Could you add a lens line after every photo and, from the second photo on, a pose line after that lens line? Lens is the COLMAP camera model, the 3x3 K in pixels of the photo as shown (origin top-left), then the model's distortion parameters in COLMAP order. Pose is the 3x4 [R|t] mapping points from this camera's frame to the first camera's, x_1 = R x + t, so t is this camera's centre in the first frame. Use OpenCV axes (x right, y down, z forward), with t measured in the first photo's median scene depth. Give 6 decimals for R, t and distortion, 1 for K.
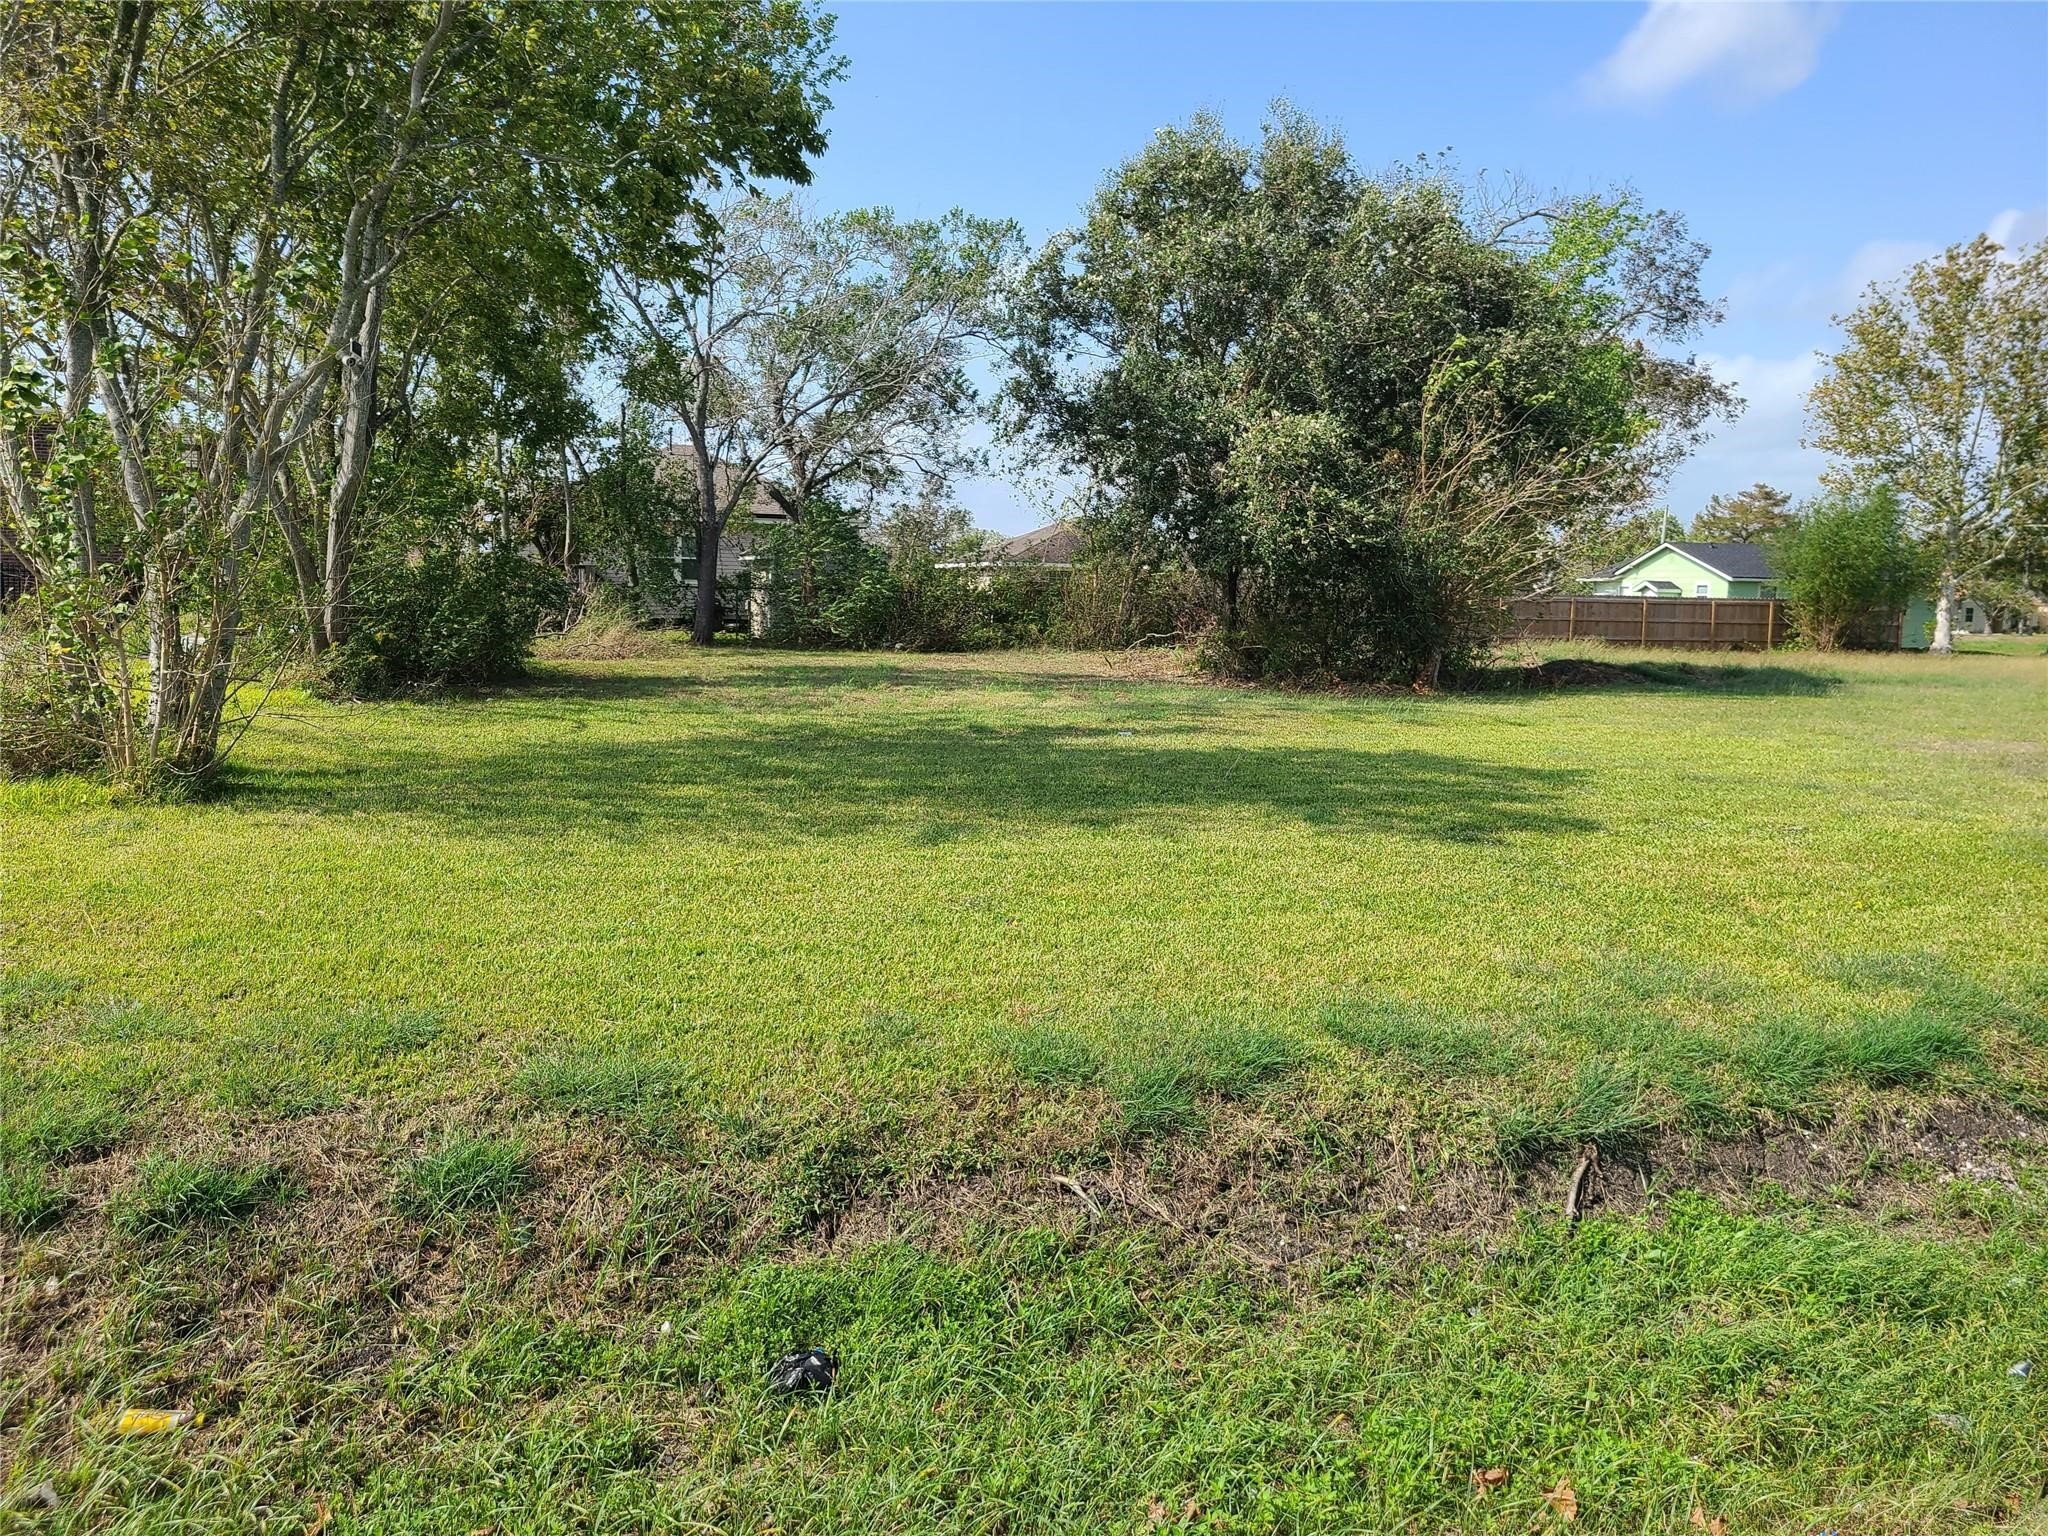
lens RADIAL K [[1579.4, 0, 1018.0], [0, 1579.4, 756.0], [0, 0, 1]] dist [0.052453, 0.003196]
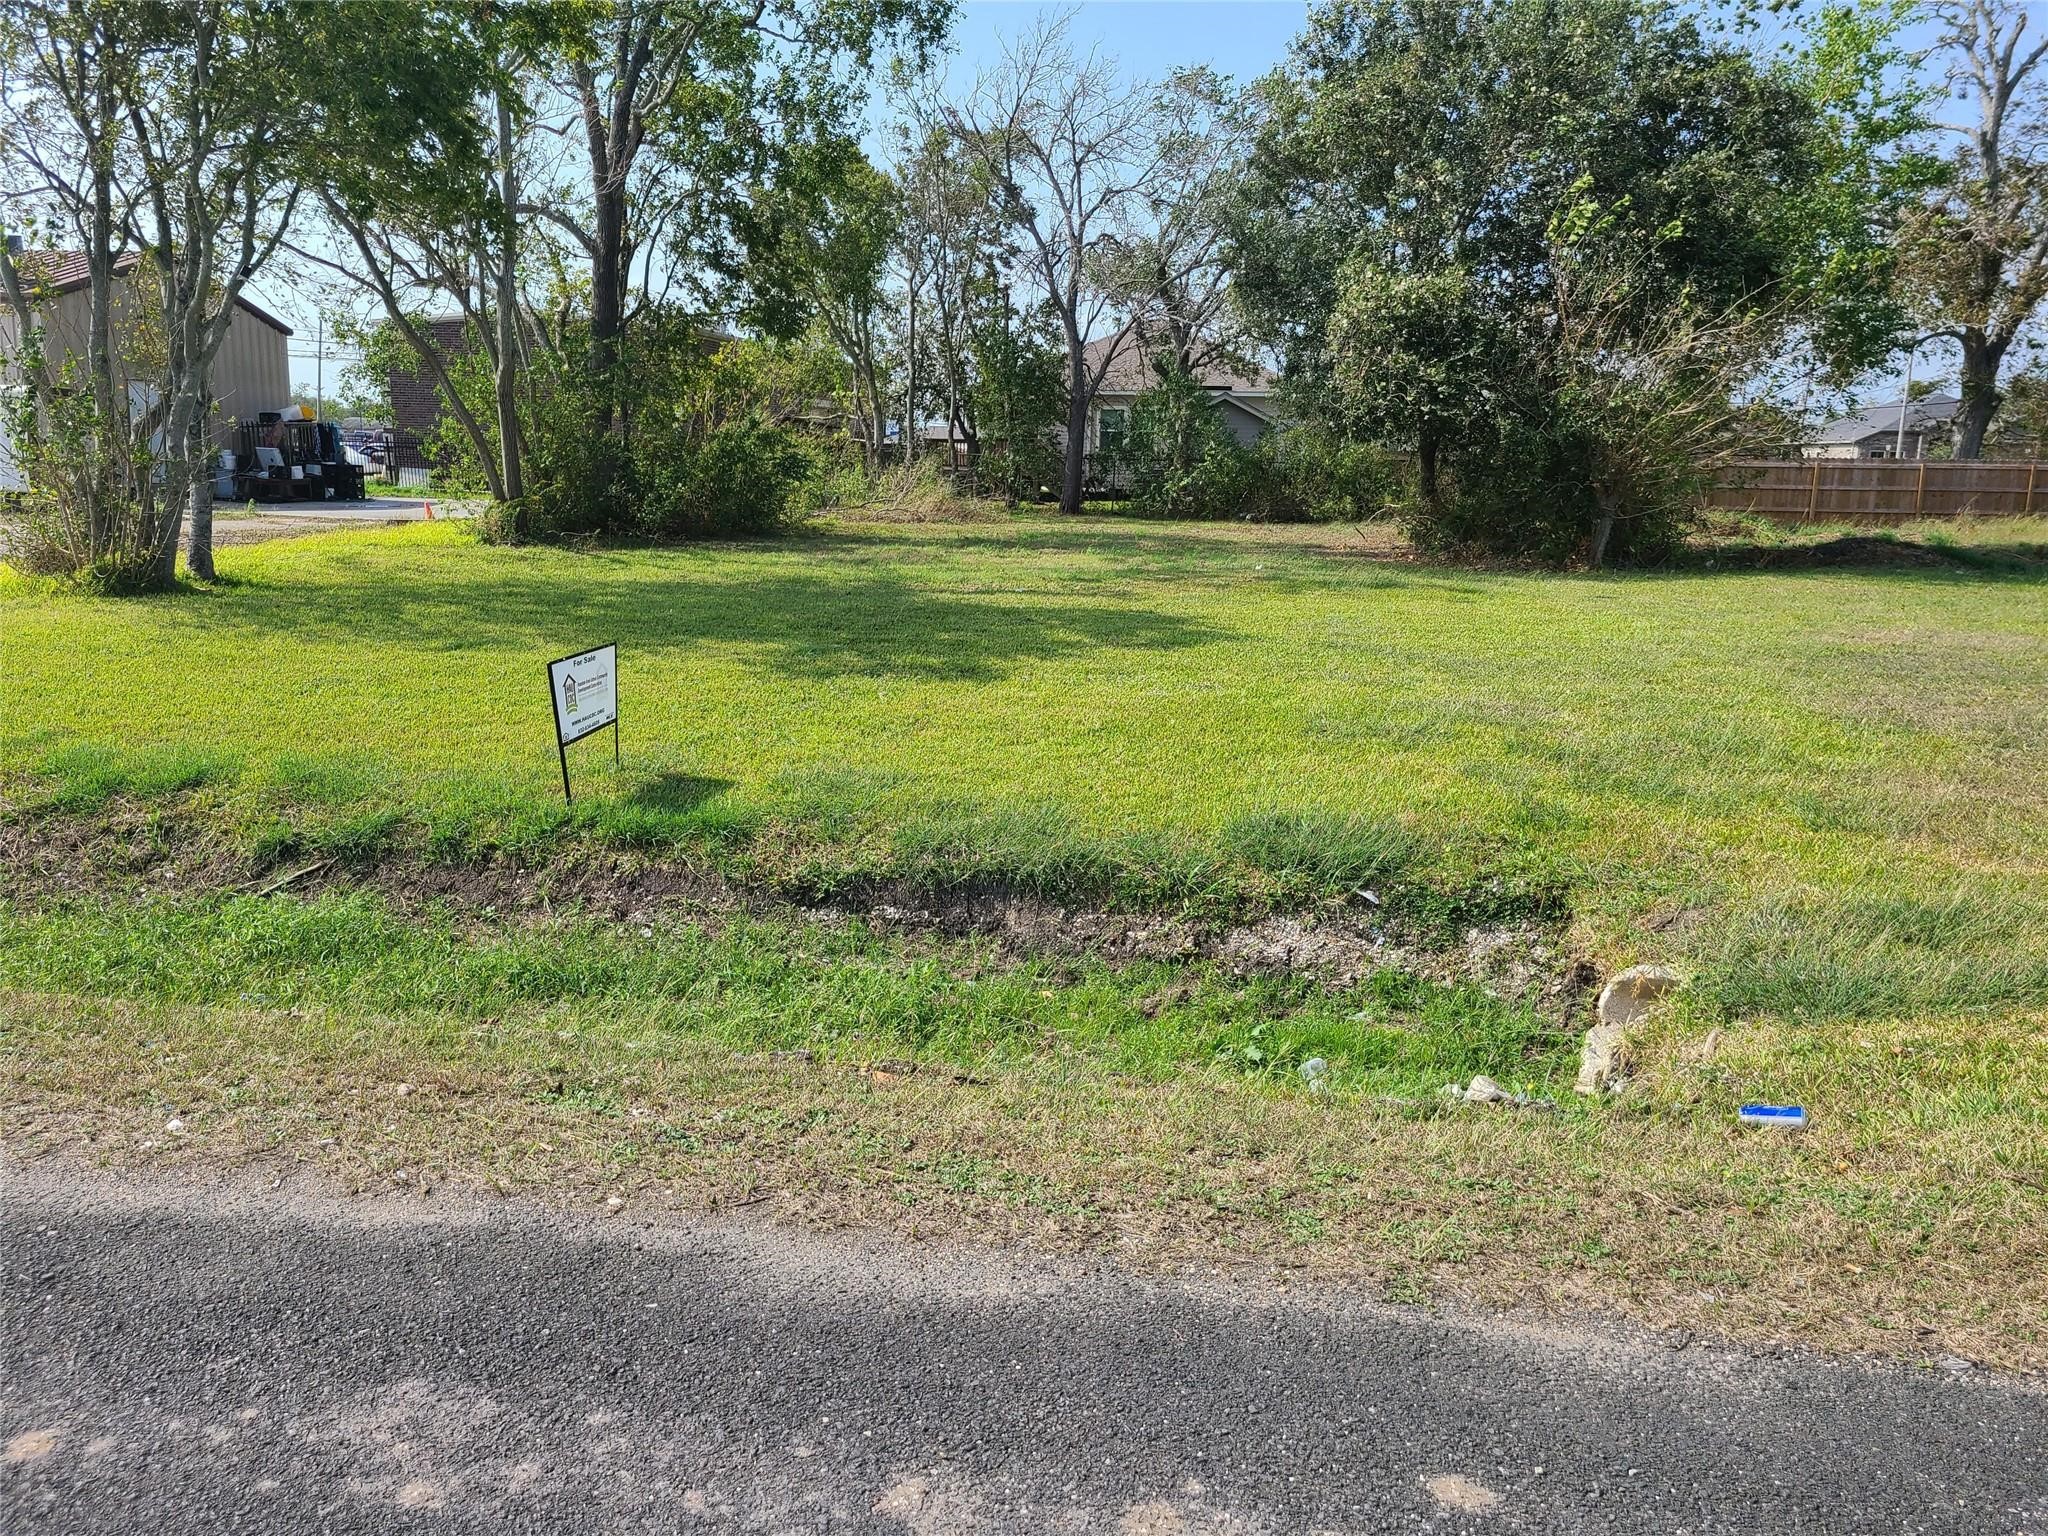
lens RADIAL K [[1556.2, 0, 1012.5], [0, 1556.2, 800.2], [0, 0, 1]] dist [0.052578, -0.032914]
pose [[0.899012, 0.093278, -0.427875, 0.244048], [-0.047680, 0.992093, 0.116099, 0.002867], [0.435321, -0.083973, 0.896350, 0.012130]]
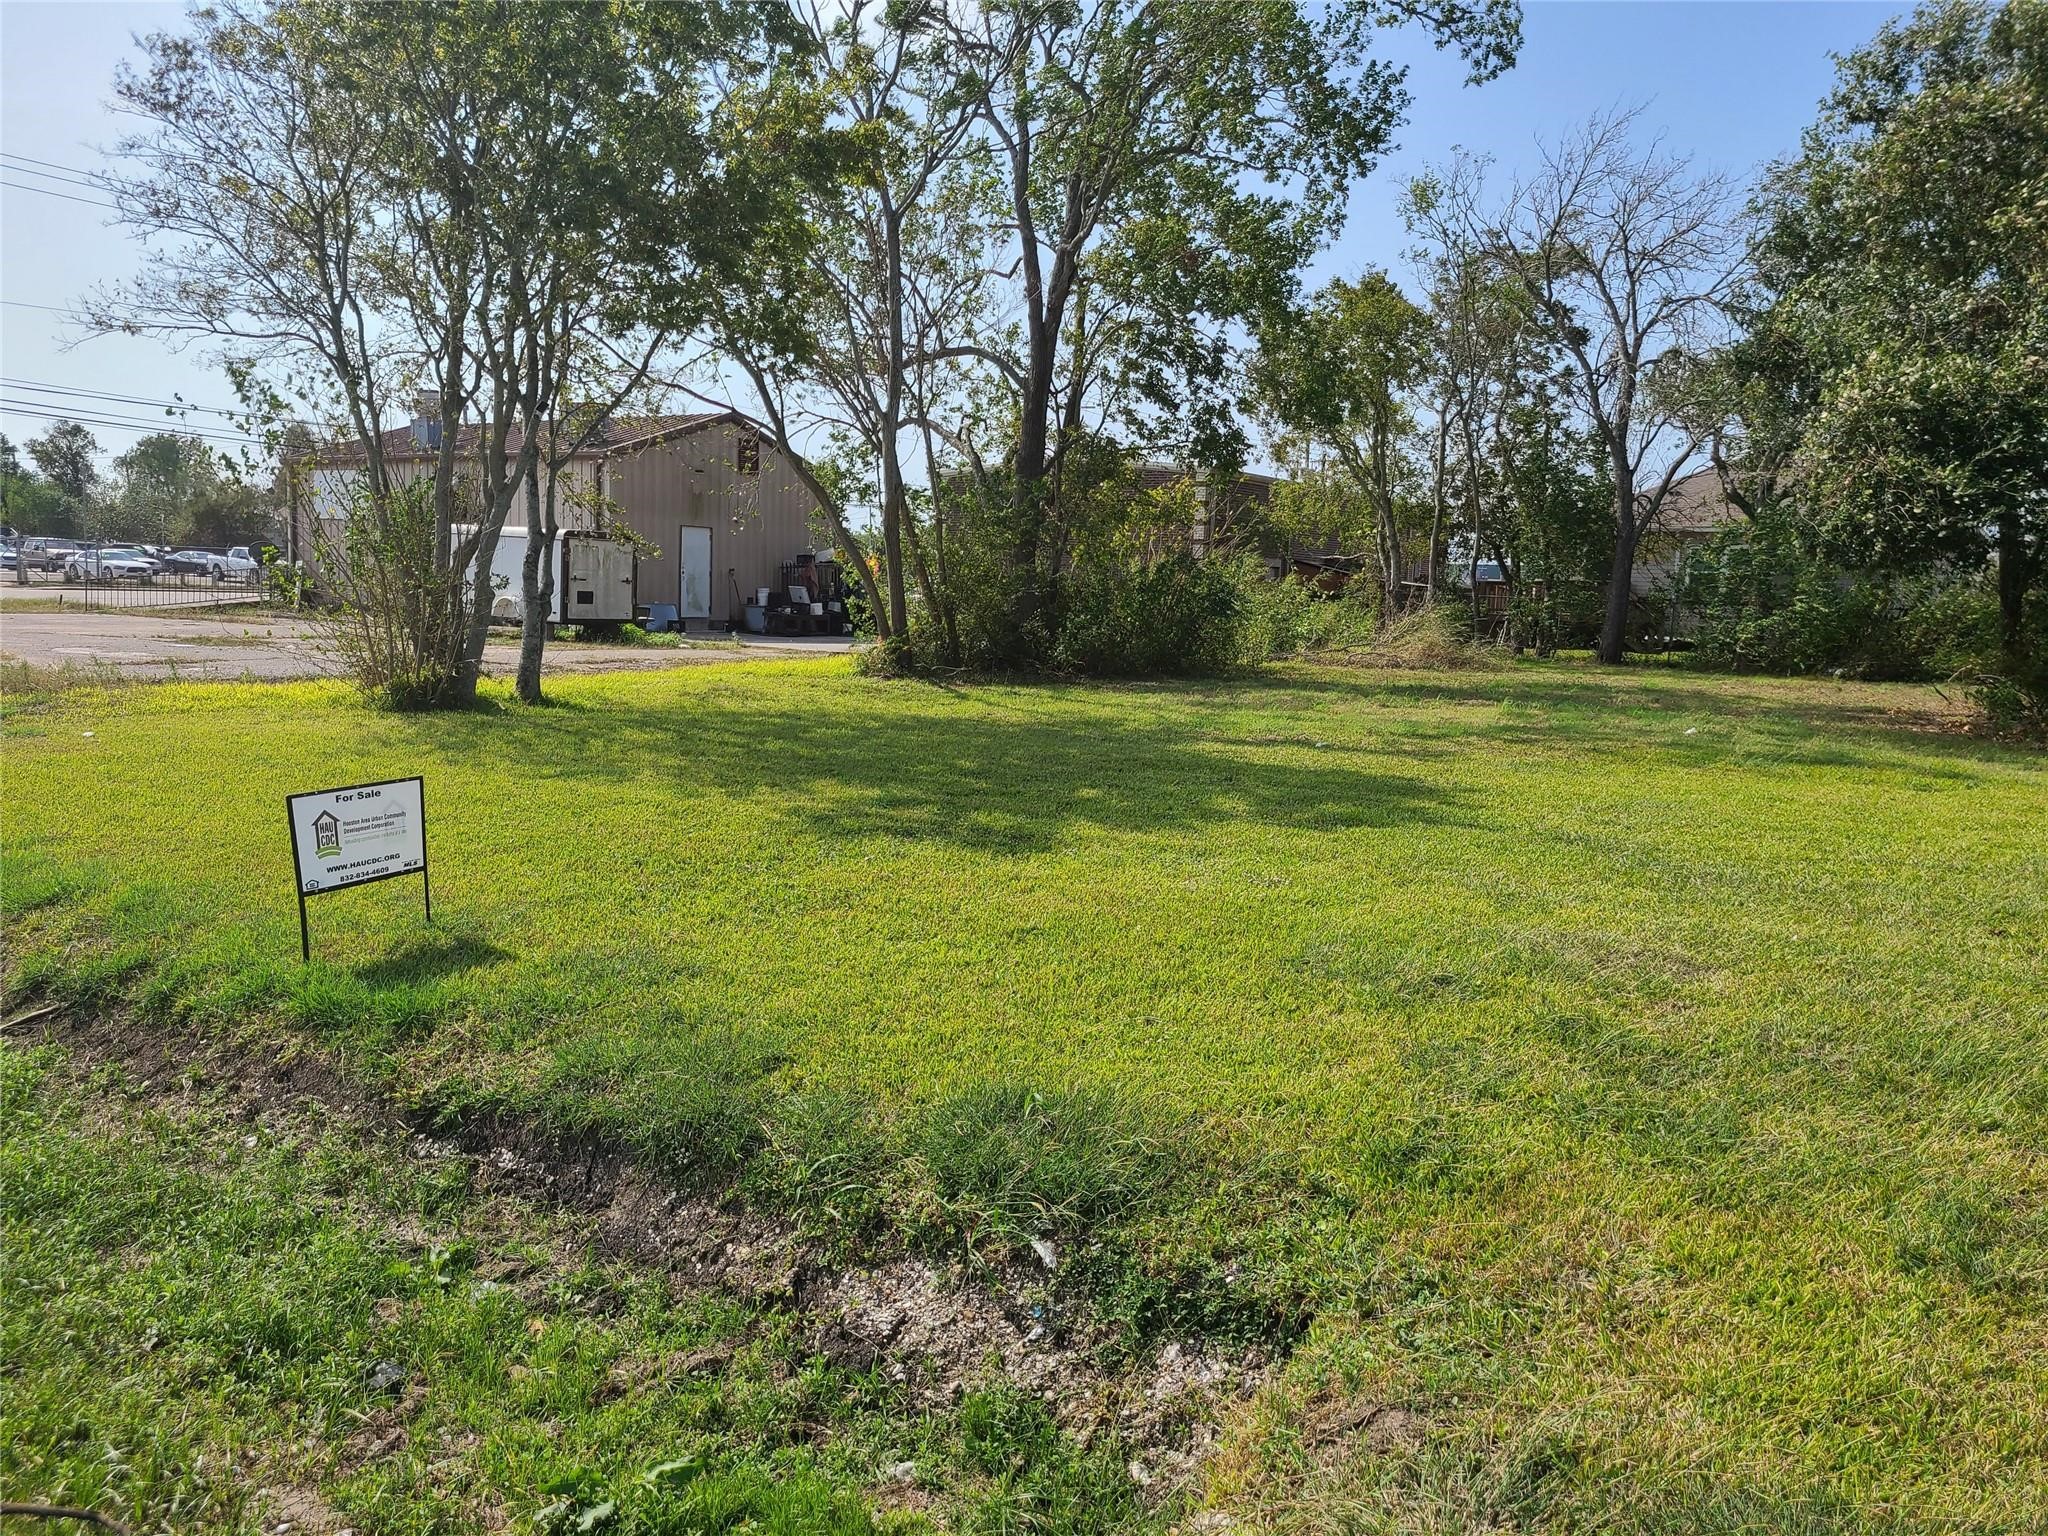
lens RADIAL K [[1579.4, 0, 1018.0], [0, 1579.4, 756.0], [0, 0, 1]] dist [0.052453, 0.003196]
pose [[0.650738, 0.081348, -0.754932, 0.292125], [-0.095332, 0.995130, 0.025056, -0.005976], [0.753294, 0.055664, 0.655324, 0.128420]]
